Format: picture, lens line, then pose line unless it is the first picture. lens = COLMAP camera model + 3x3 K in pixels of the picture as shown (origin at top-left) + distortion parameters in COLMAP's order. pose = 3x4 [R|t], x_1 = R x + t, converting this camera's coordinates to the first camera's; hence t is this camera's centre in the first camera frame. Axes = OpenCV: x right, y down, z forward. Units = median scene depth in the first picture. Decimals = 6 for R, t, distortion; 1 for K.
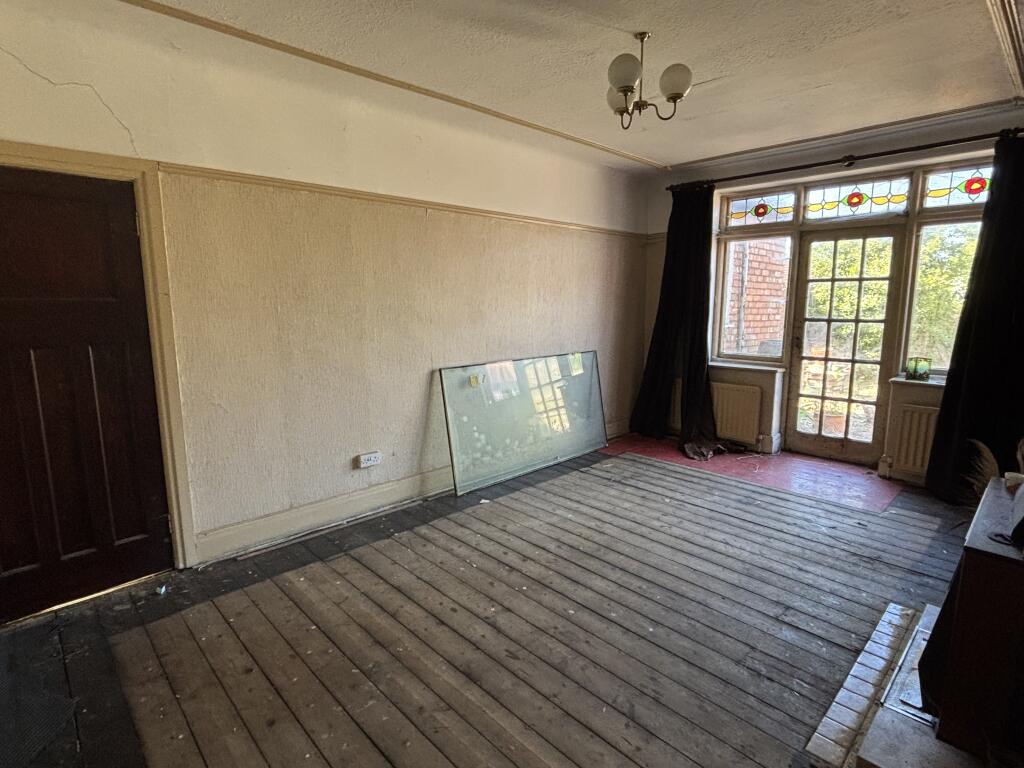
lens RADIAL K [[535.7, 0, 509.7], [0, 535.7, 383.8], [0, 0, 1]] dist [0.005602, -0.003374]
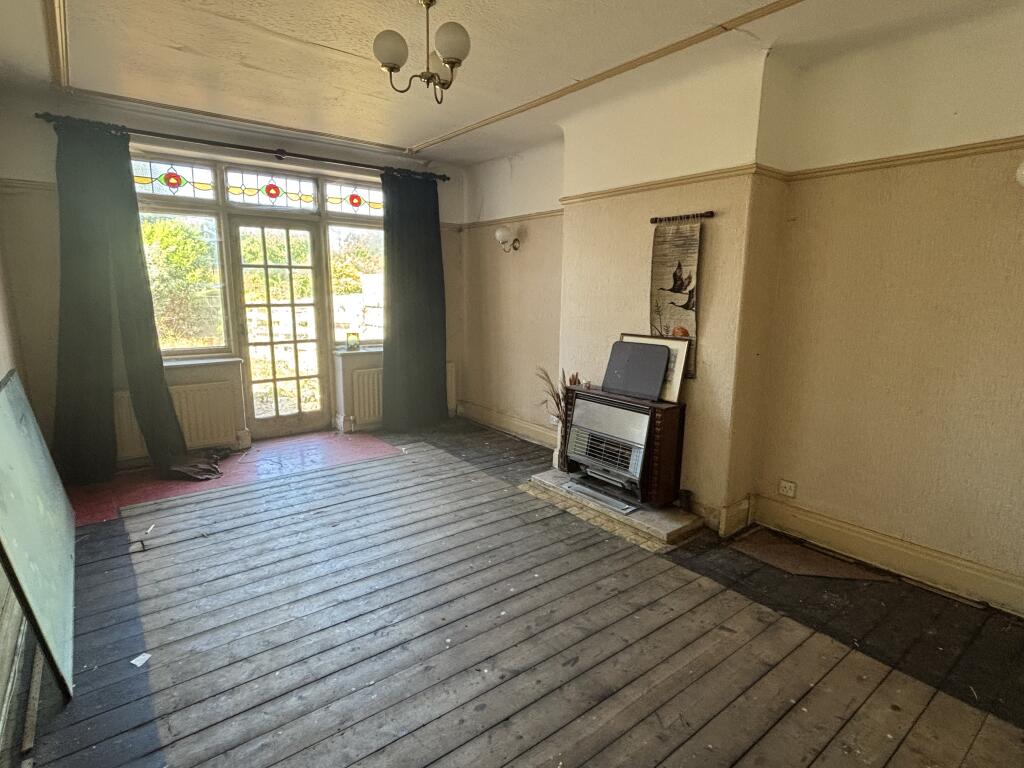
lens RADIAL K [[535.7, 0, 509.6], [0, 535.7, 384.9], [0, 0, 1]] dist [0.005602, -0.003374]
pose [[0.101170, -0.178580, 0.978710, -0.435029], [0.144987, 0.975901, 0.163080, -0.076329], [-0.984248, 0.125401, 0.124623, 0.470318]]
